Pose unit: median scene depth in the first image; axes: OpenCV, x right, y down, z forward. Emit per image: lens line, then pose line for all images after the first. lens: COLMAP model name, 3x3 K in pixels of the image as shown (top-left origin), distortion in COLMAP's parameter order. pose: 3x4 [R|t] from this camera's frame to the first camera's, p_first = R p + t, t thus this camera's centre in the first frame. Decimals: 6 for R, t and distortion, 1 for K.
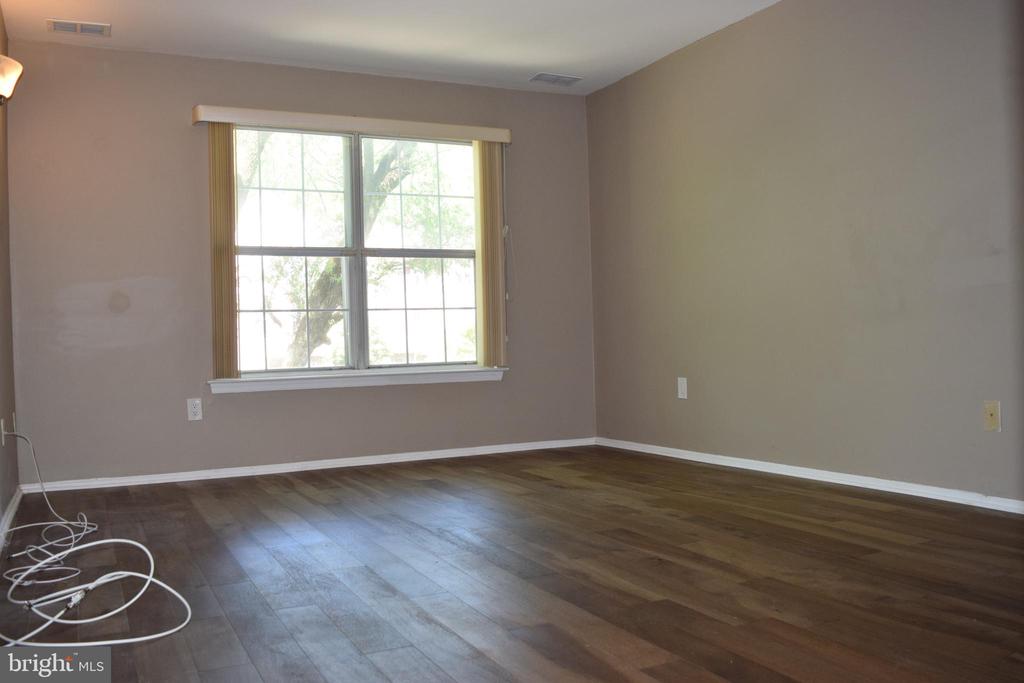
lens RADIAL K [[888.5, 0, 508.9], [0, 888.5, 337.2], [0, 0, 1]] dist [-0.093199, 0.027729]
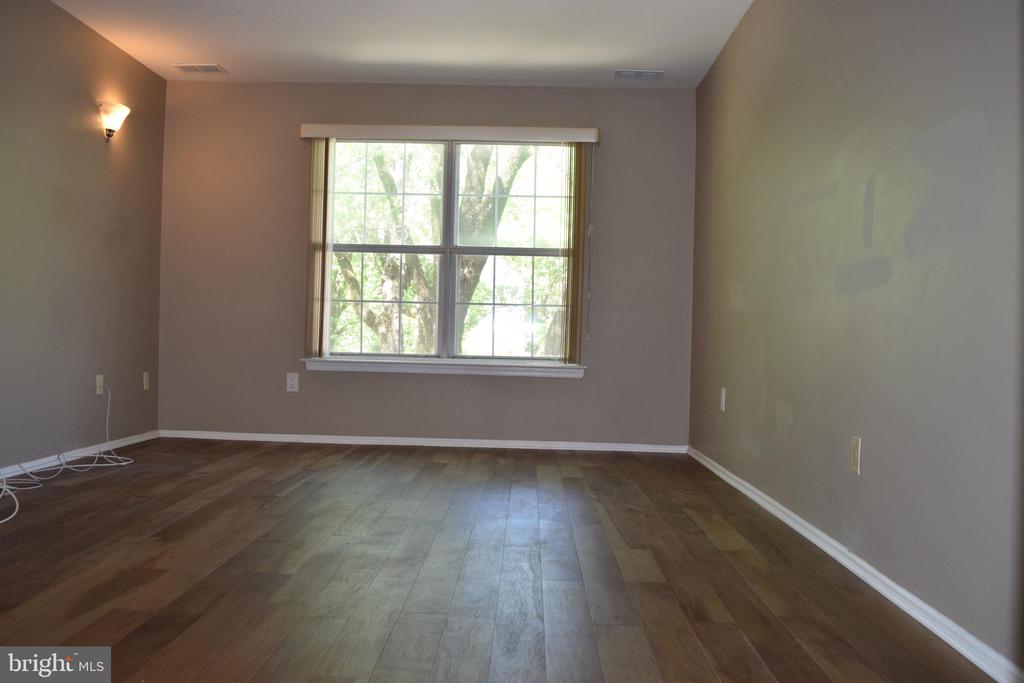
lens RADIAL K [[888.5, 0, 507.5], [0, 888.5, 346.3], [0, 0, 1]] dist [-0.093199, 0.027729]
pose [[0.887562, 0.057129, -0.457133, 0.396874], [-0.049236, 0.998361, 0.029172, -0.013779], [0.458051, -0.003385, 0.888920, 0.066844]]
